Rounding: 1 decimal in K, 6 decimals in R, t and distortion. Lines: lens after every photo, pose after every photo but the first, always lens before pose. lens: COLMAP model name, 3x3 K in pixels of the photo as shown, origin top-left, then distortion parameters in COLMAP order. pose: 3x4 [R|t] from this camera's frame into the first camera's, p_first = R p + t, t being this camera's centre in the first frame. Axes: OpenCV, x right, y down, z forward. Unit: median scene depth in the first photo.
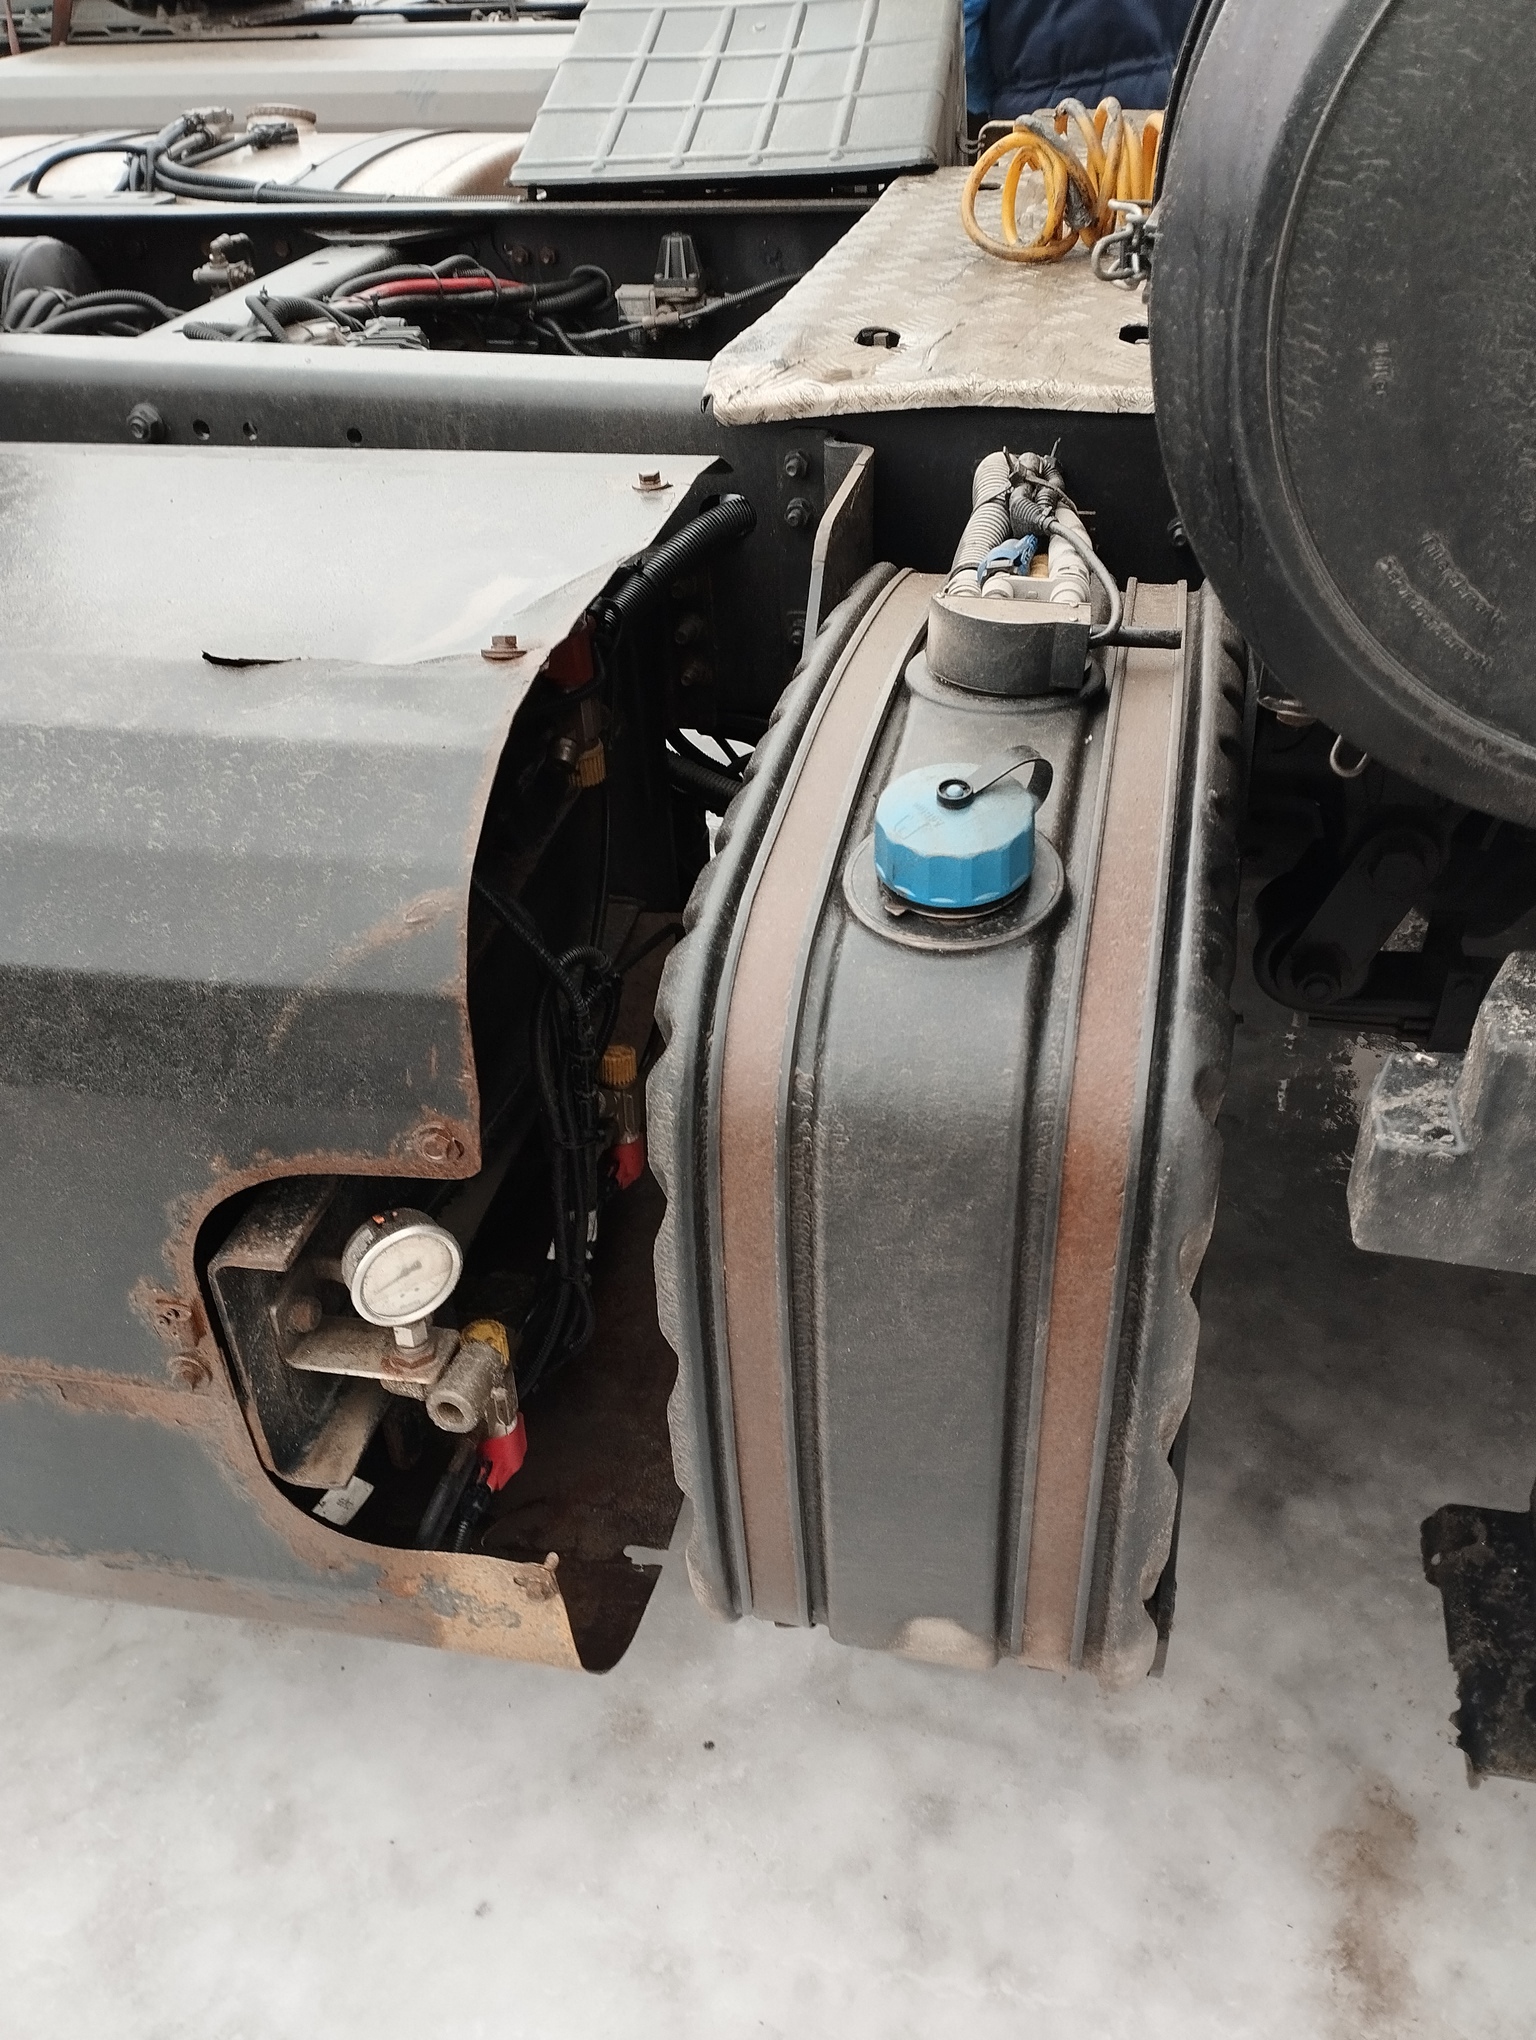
lens RADIAL K [[1695.8, 0, 768.0], [0, 1695.8, 1020.0], [0, 0, 1]] dist [0.119071, -0.131973]
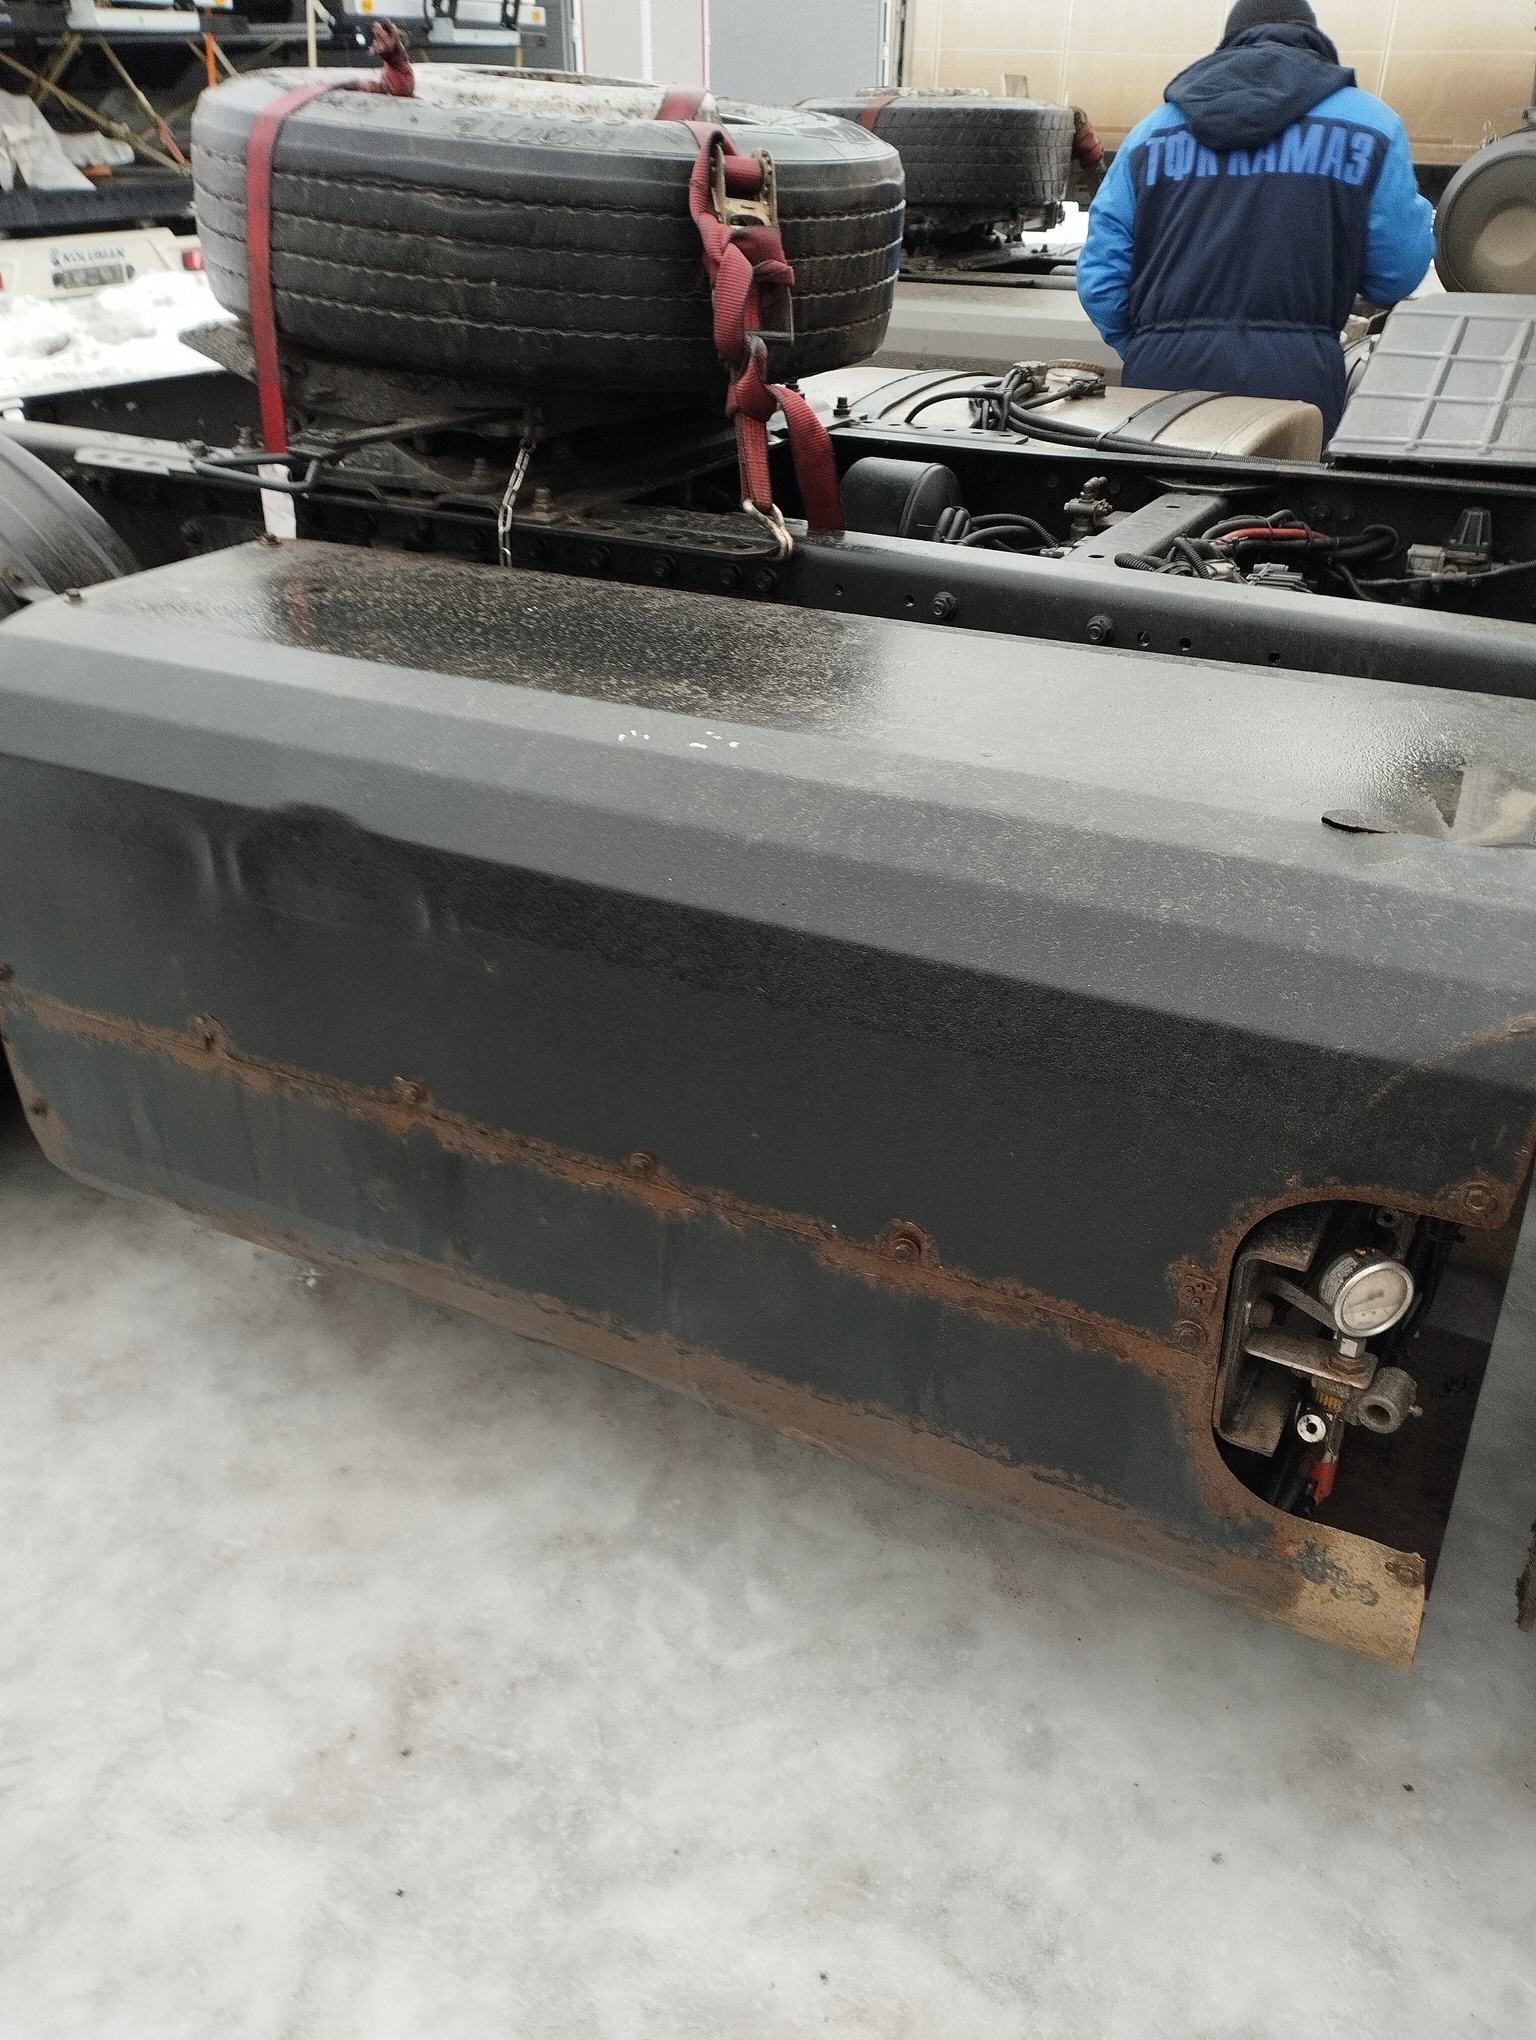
lens RADIAL K [[1695.8, 0, 768.0], [0, 1695.8, 1020.0], [0, 0, 1]] dist [0.119071, -0.131973]
pose [[0.959018, 0.175869, -0.222157, -0.284907], [-0.196591, 0.977634, -0.074719, 0.092514], [0.204047, 0.115331, 0.972144, -0.283324]]
